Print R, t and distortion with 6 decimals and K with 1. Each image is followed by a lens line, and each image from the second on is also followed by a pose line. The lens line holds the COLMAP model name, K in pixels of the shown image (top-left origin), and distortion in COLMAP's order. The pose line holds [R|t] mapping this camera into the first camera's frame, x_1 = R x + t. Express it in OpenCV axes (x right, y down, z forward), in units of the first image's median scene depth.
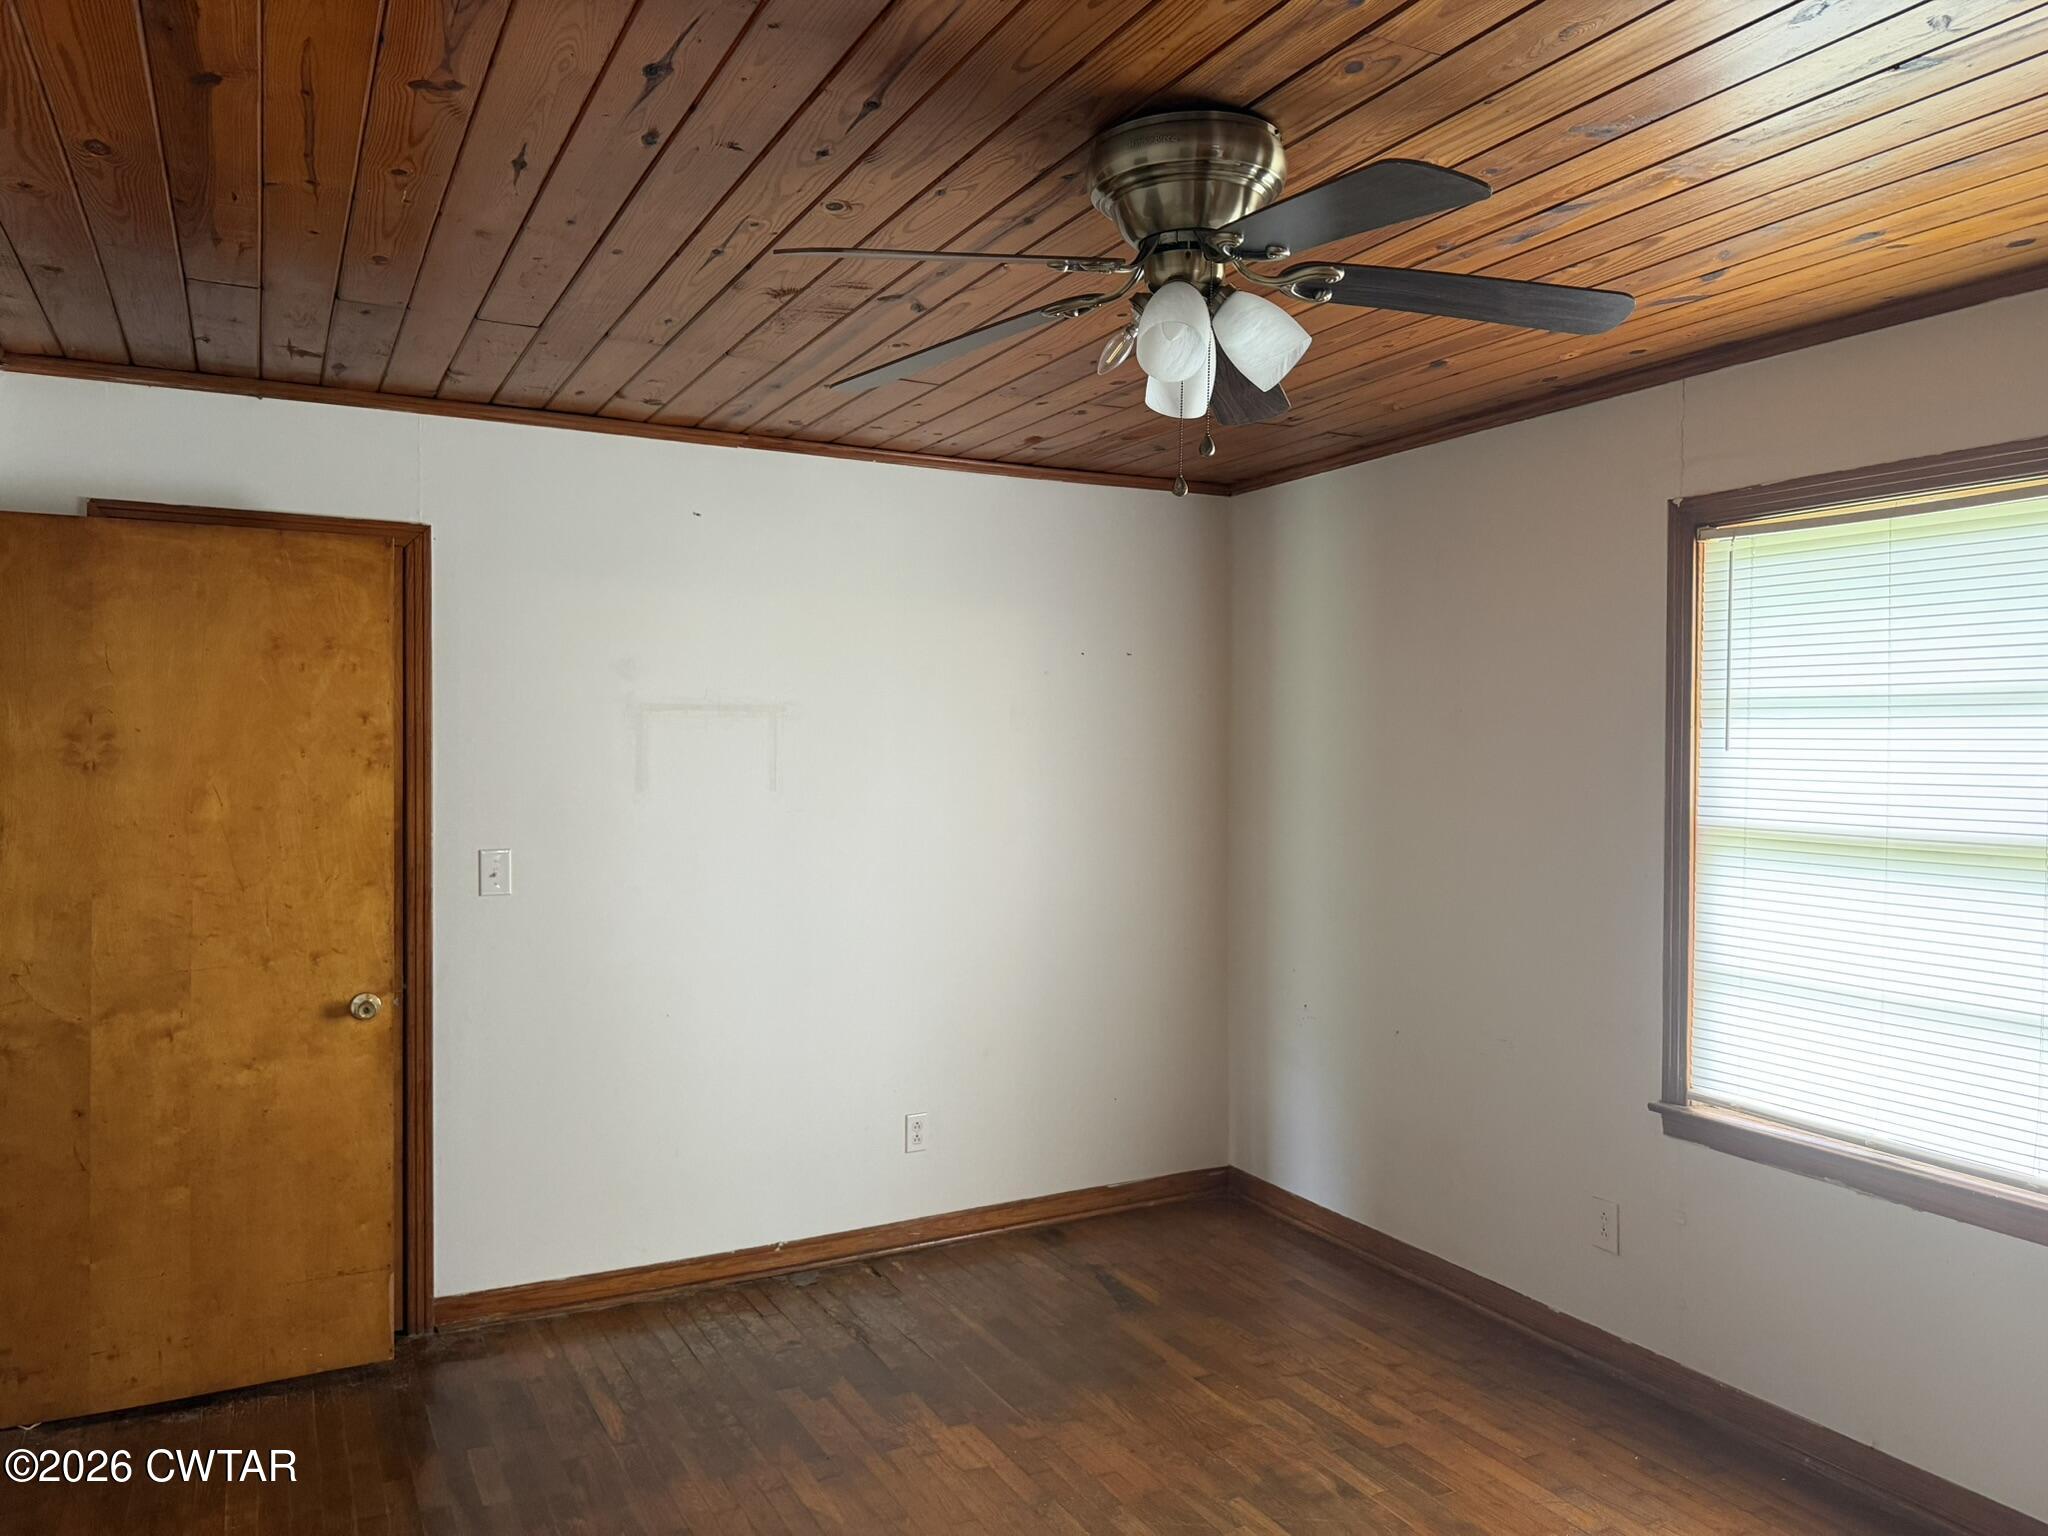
lens RADIAL K [[1456.5, 0, 1025.5], [0, 1456.5, 775.8], [0, 0, 1]] dist [0.105459, -0.146200]
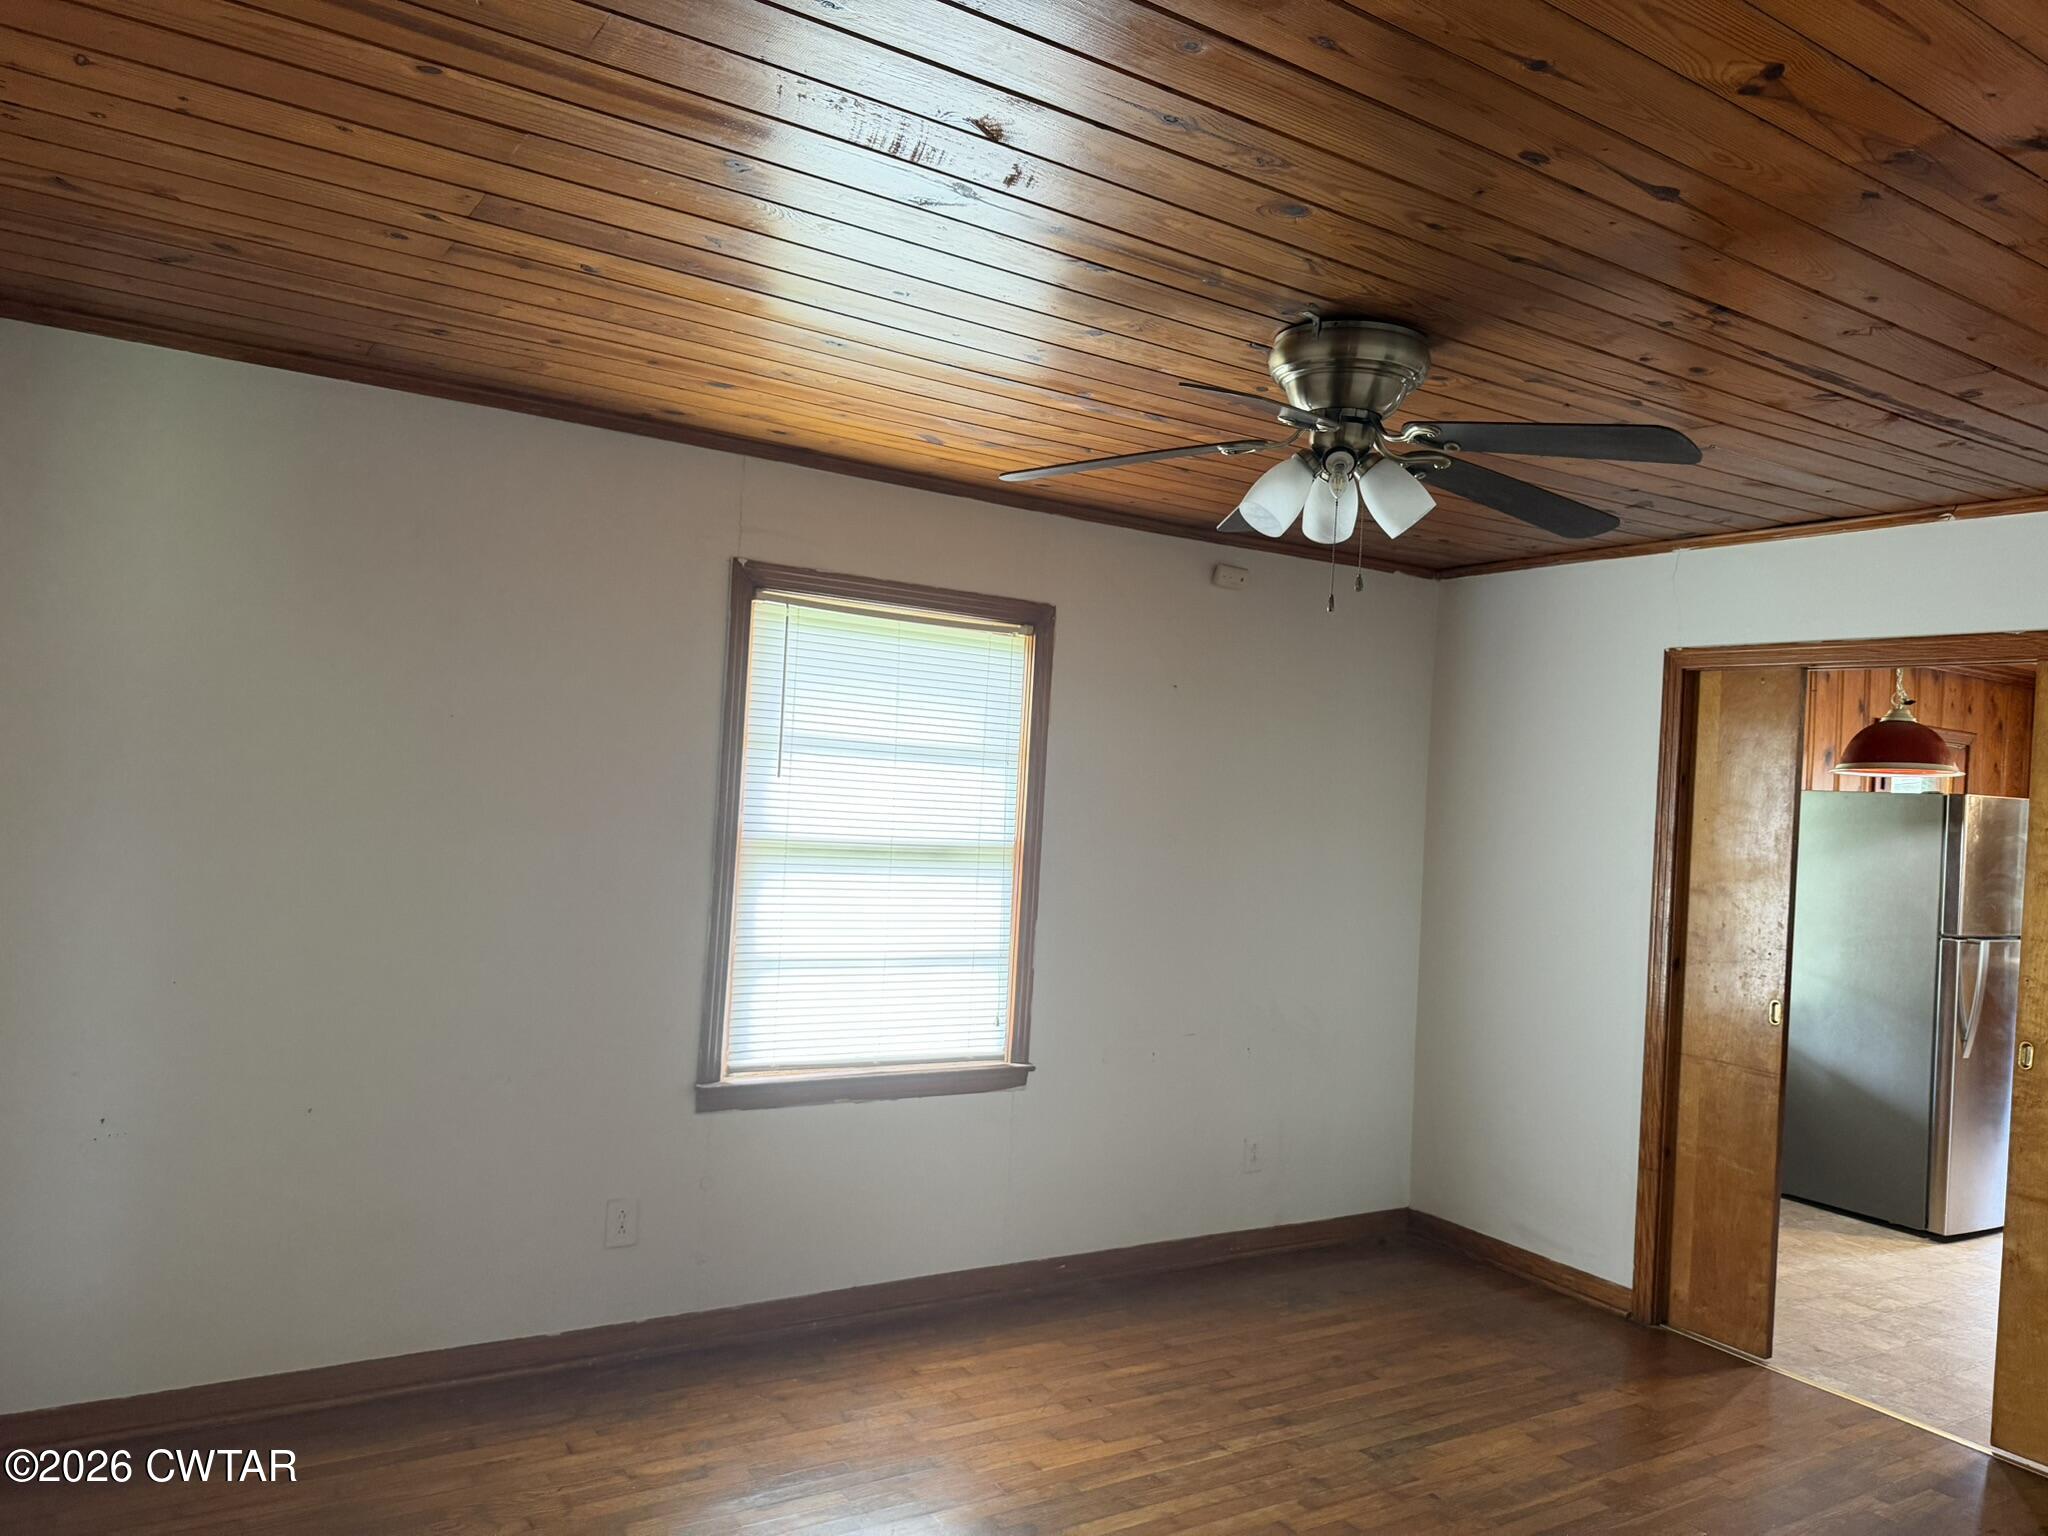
lens RADIAL K [[1456.5, 0, 1025.5], [0, 1456.5, 775.8], [0, 0, 1]] dist [0.105459, -0.146200]
pose [[-0.094048, 0.009602, 0.995521, -0.728830], [-0.032250, 0.999399, -0.012686, -0.009118], [-0.995045, -0.033298, -0.093682, 0.882120]]
